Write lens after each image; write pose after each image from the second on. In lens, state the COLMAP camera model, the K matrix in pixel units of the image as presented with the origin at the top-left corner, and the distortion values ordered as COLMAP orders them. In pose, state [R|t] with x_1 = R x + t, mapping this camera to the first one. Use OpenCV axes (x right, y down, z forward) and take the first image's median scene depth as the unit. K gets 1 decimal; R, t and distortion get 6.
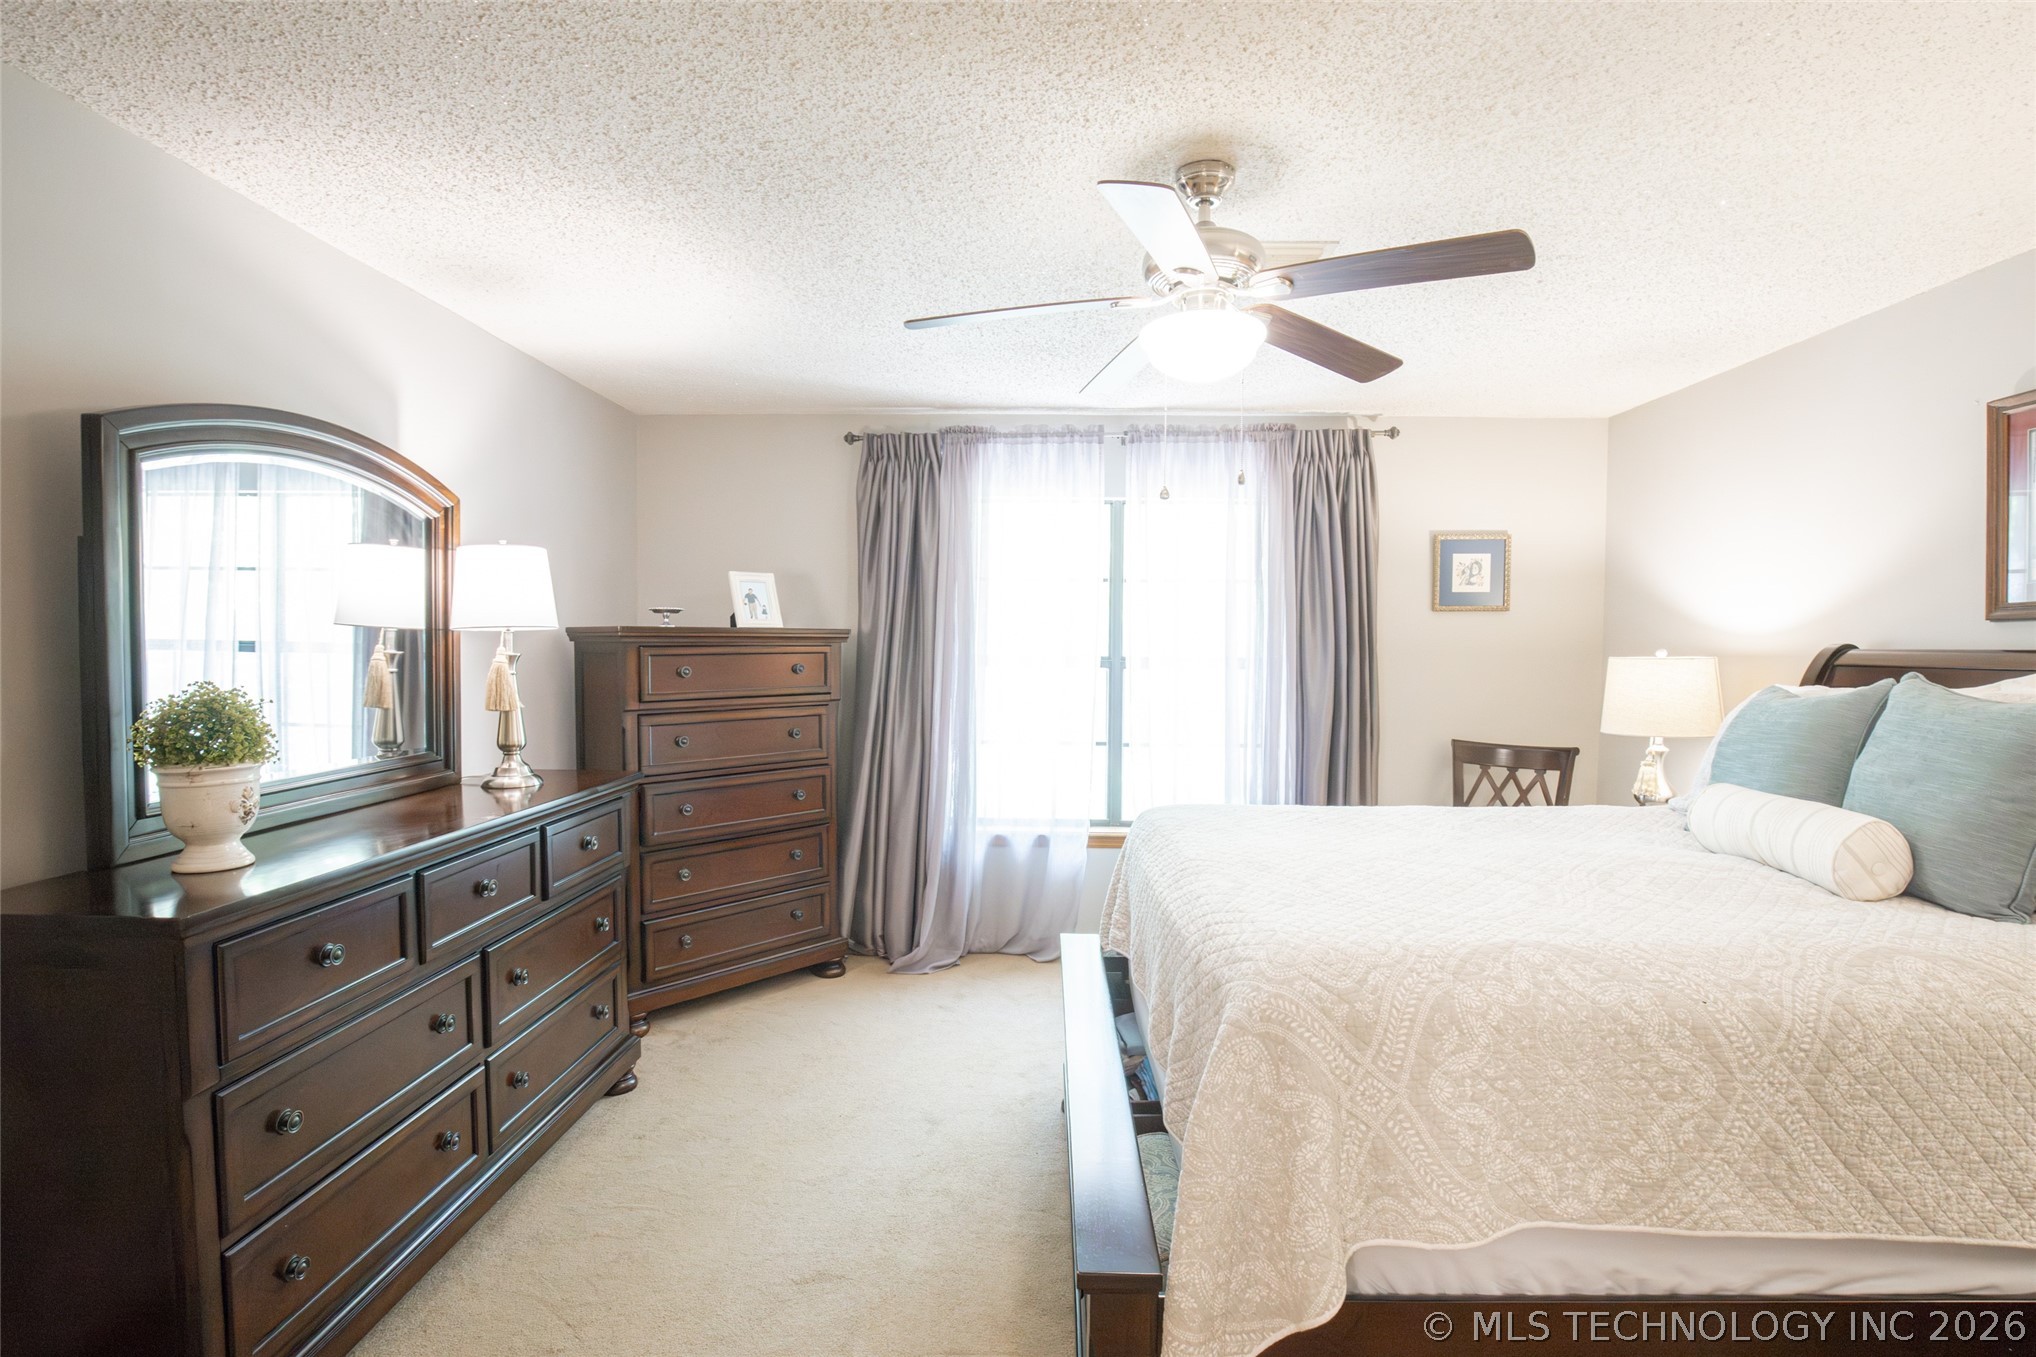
lens RADIAL K [[999.7, 0, 1020.5], [0, 999.7, 652.9], [0, 0, 1]] dist [-0.018324, 0.000376]
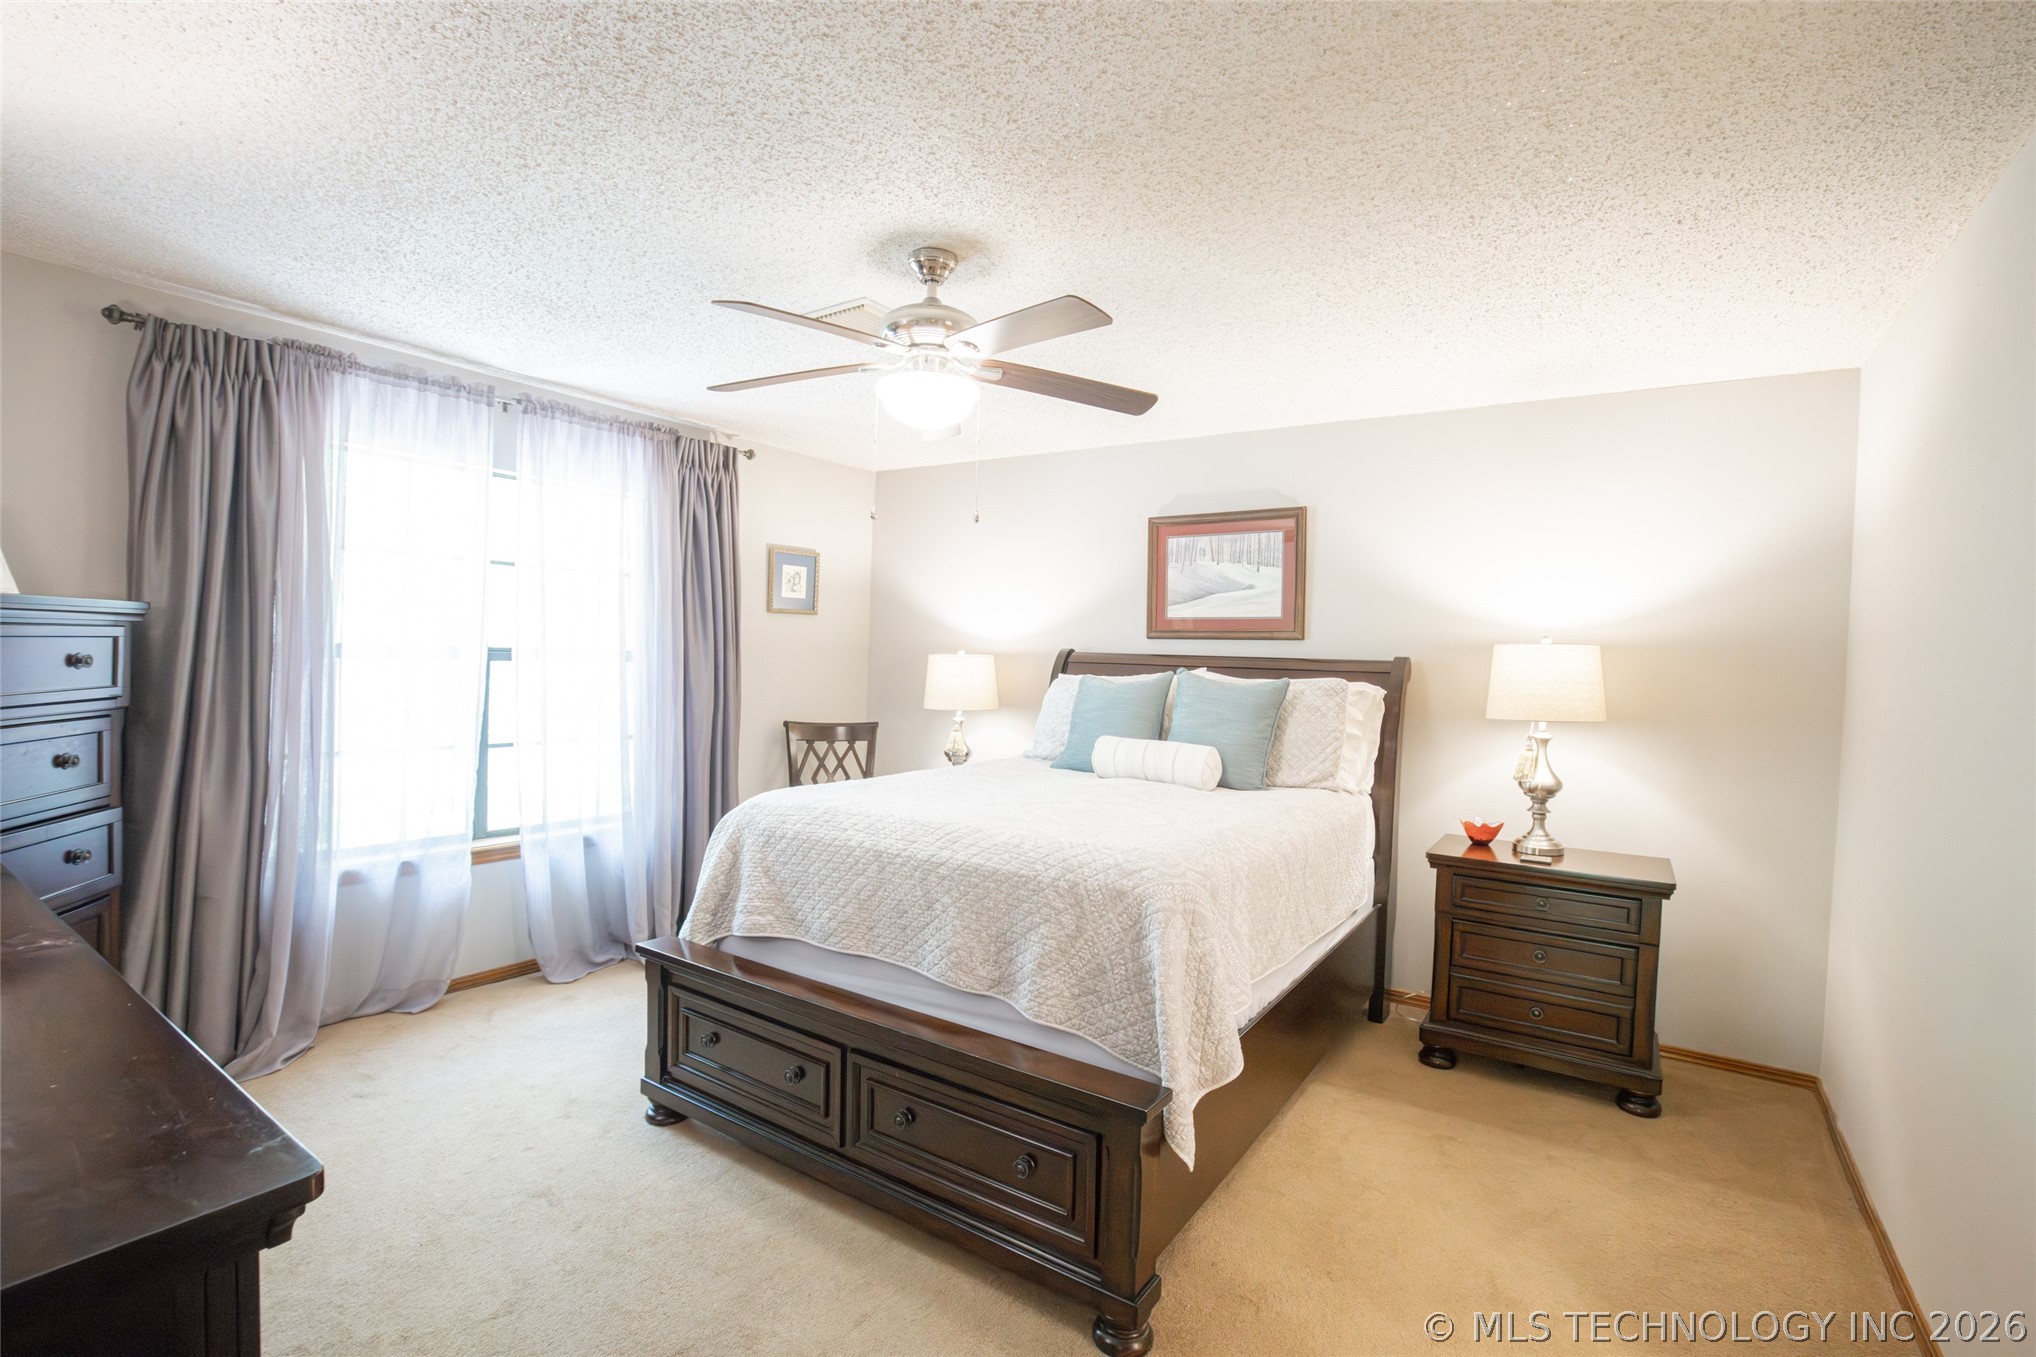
lens RADIAL K [[964.2, 0, 1025.3], [0, 964.2, 641.8], [0, 0, 1]] dist [0.001781, 0.000301]
pose [[0.546215, 0.019842, 0.837410, -0.375645], [-0.019662, 0.999748, -0.010864, -0.001236], [-0.837414, -0.010531, 0.546468, 0.134783]]
